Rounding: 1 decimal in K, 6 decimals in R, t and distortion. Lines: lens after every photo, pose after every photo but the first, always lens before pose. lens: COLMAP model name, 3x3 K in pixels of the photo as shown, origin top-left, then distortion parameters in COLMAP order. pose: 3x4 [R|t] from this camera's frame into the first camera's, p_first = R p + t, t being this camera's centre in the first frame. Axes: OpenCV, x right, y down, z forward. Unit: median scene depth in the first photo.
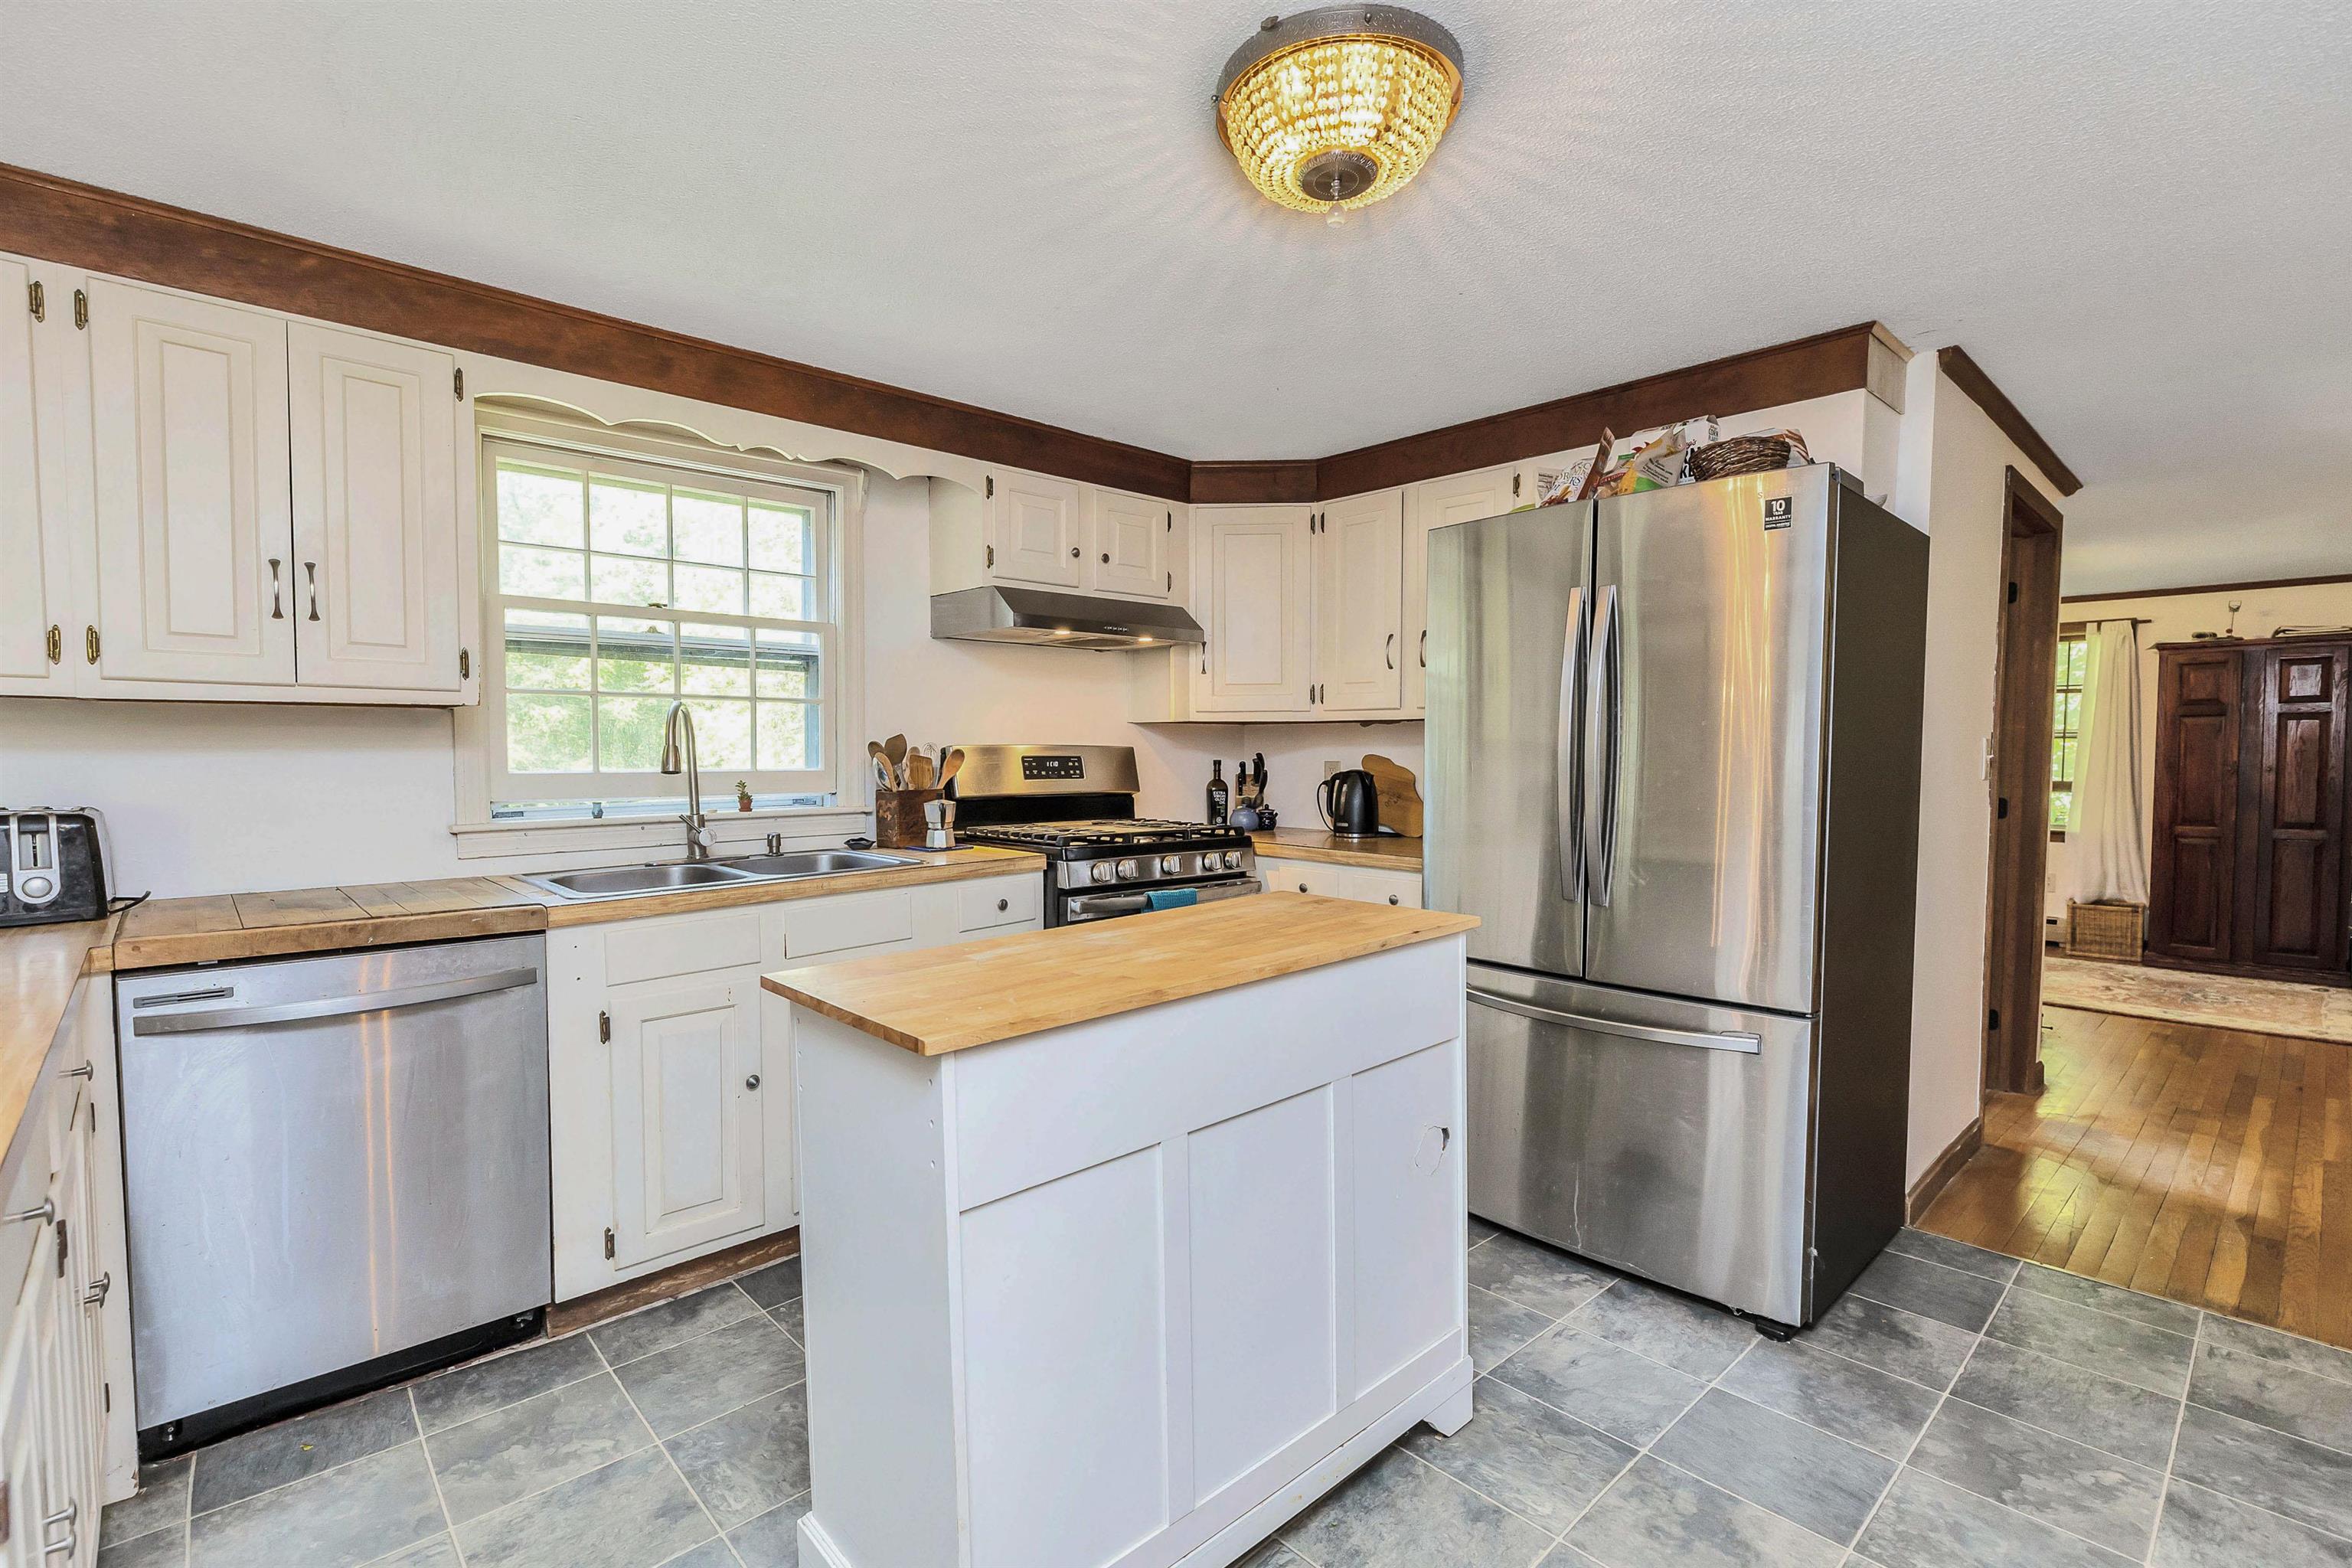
lens RADIAL K [[1057.7, 0, 1188.4], [0, 1057.7, 781.5], [0, 0, 1]] dist [0.006633, 0.002526]
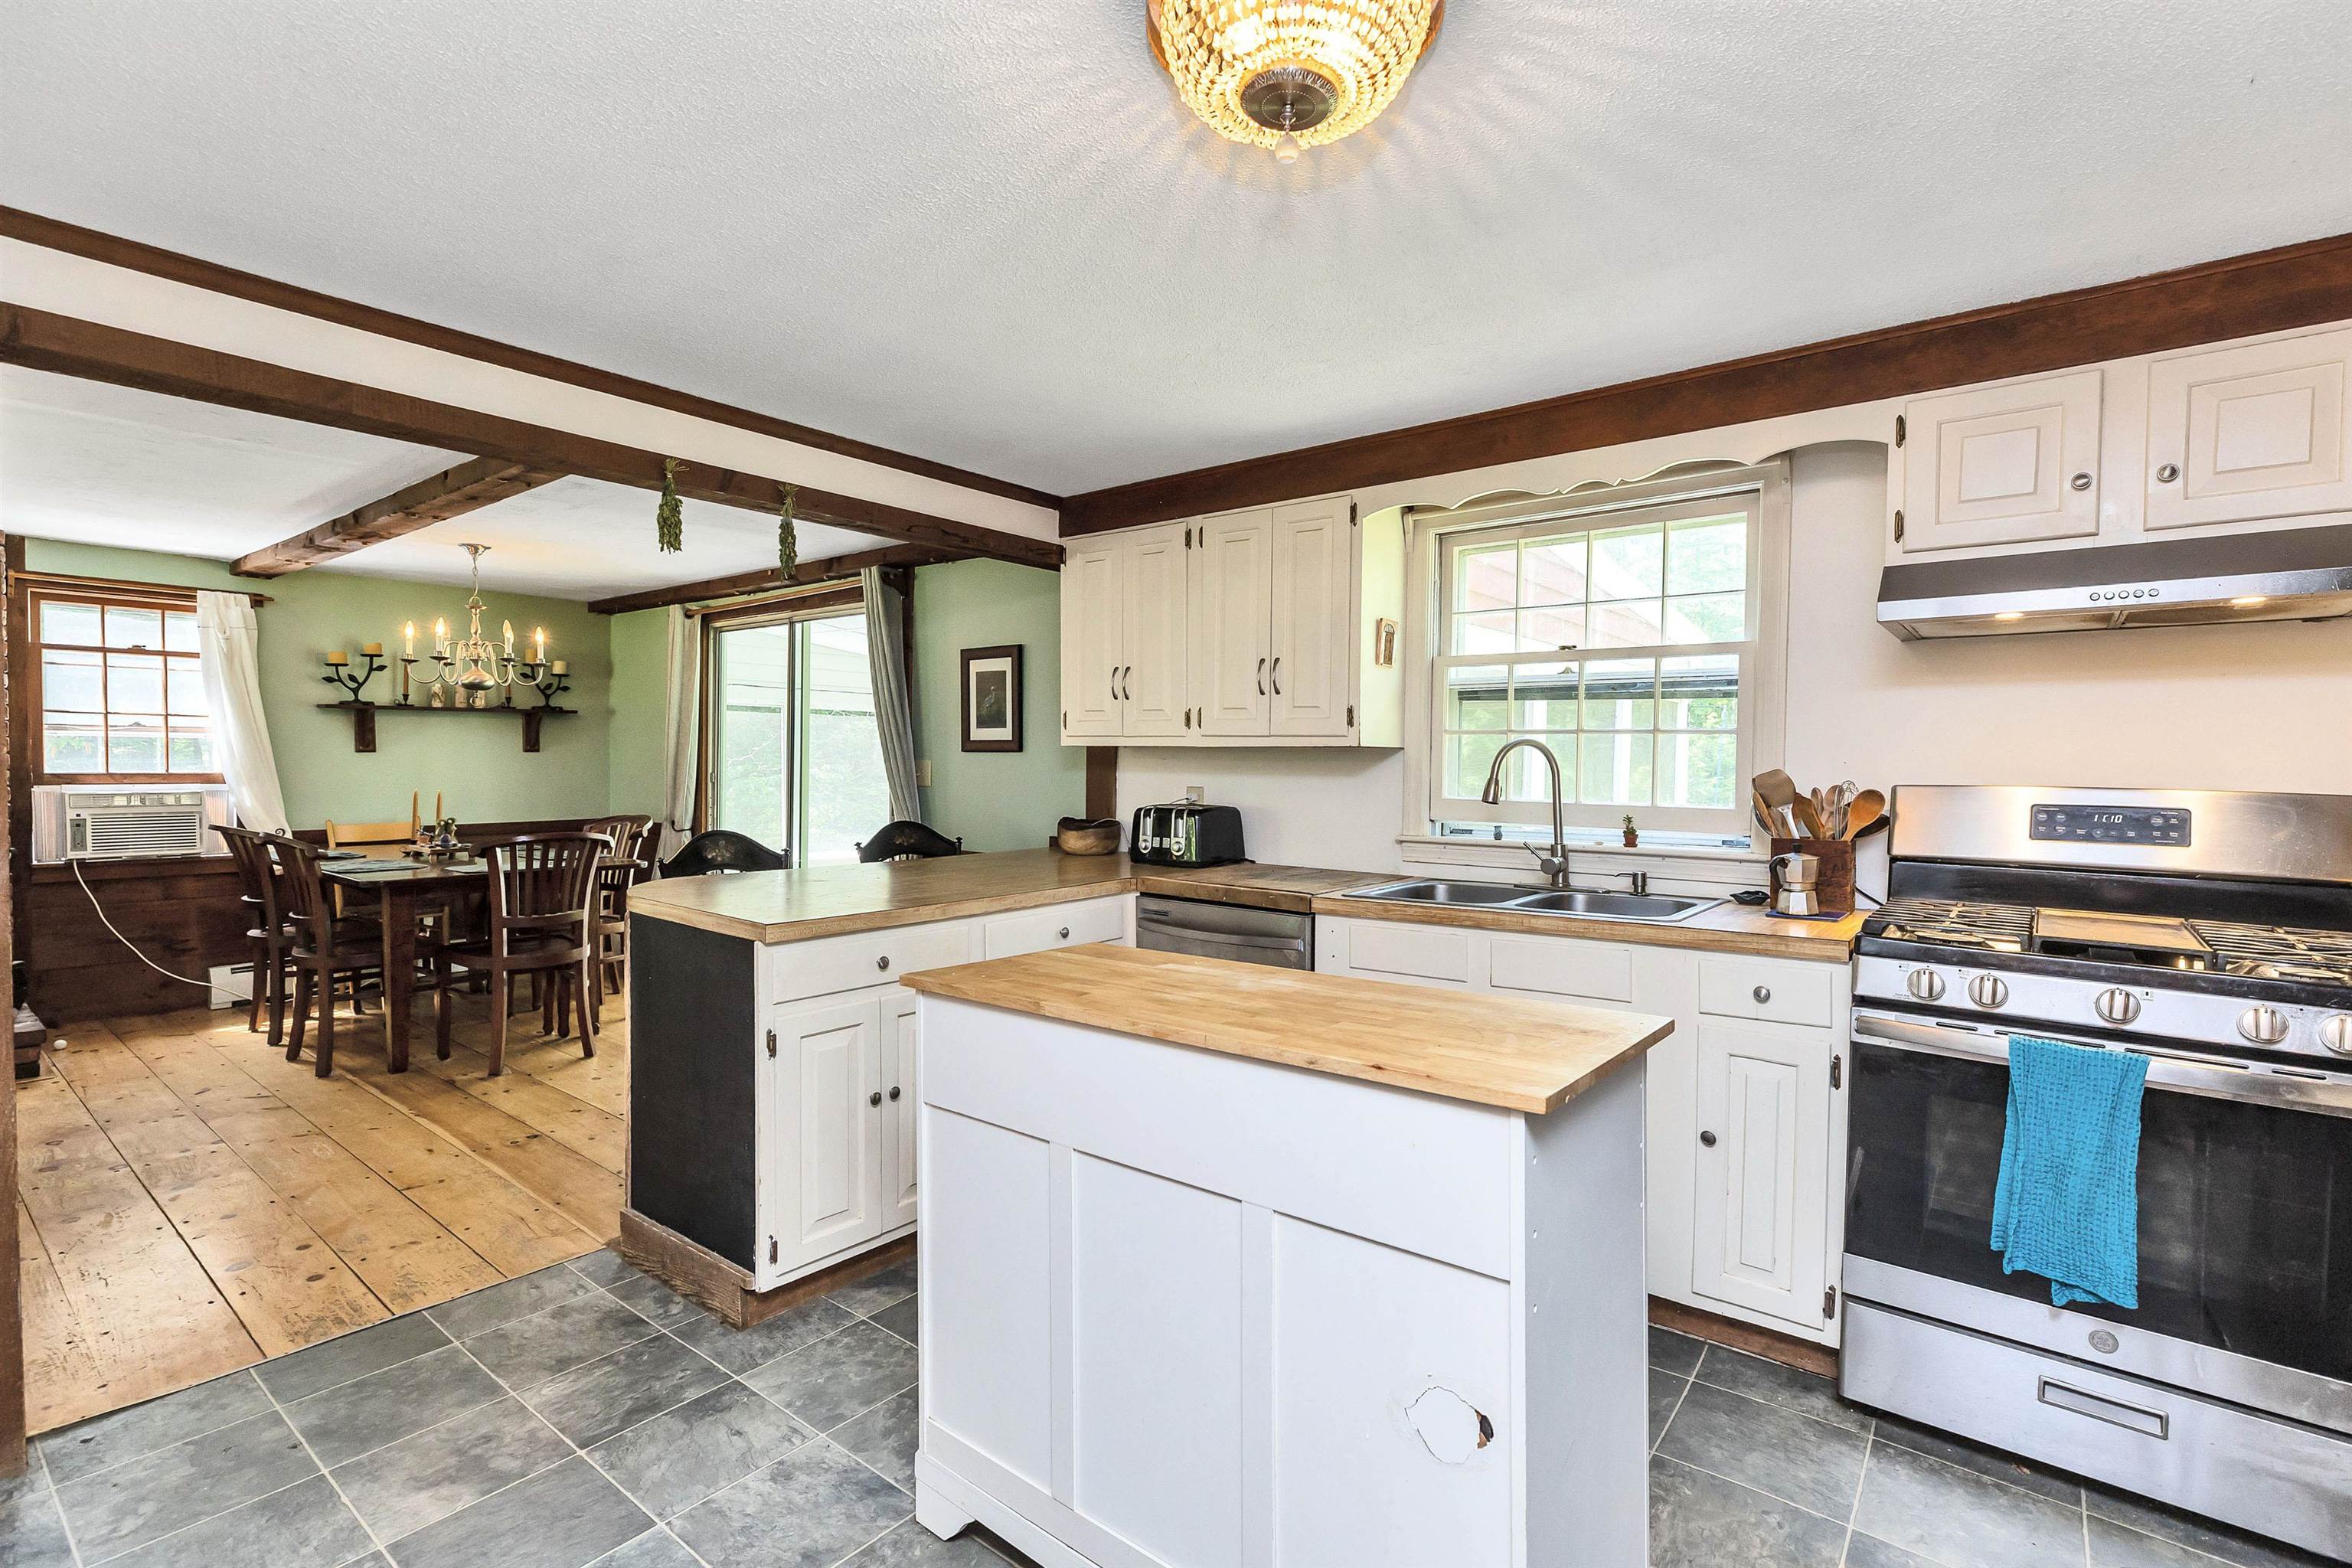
lens RADIAL K [[1057.7, 0, 1194.9], [0, 1057.7, 802.8], [0, 0, 1]] dist [0.006633, 0.002526]
pose [[0.172306, 0.042701, -0.984118, 0.533480], [-0.044128, 0.998392, 0.035594, -0.032799], [0.984055, 0.037294, 0.173913, 0.475181]]
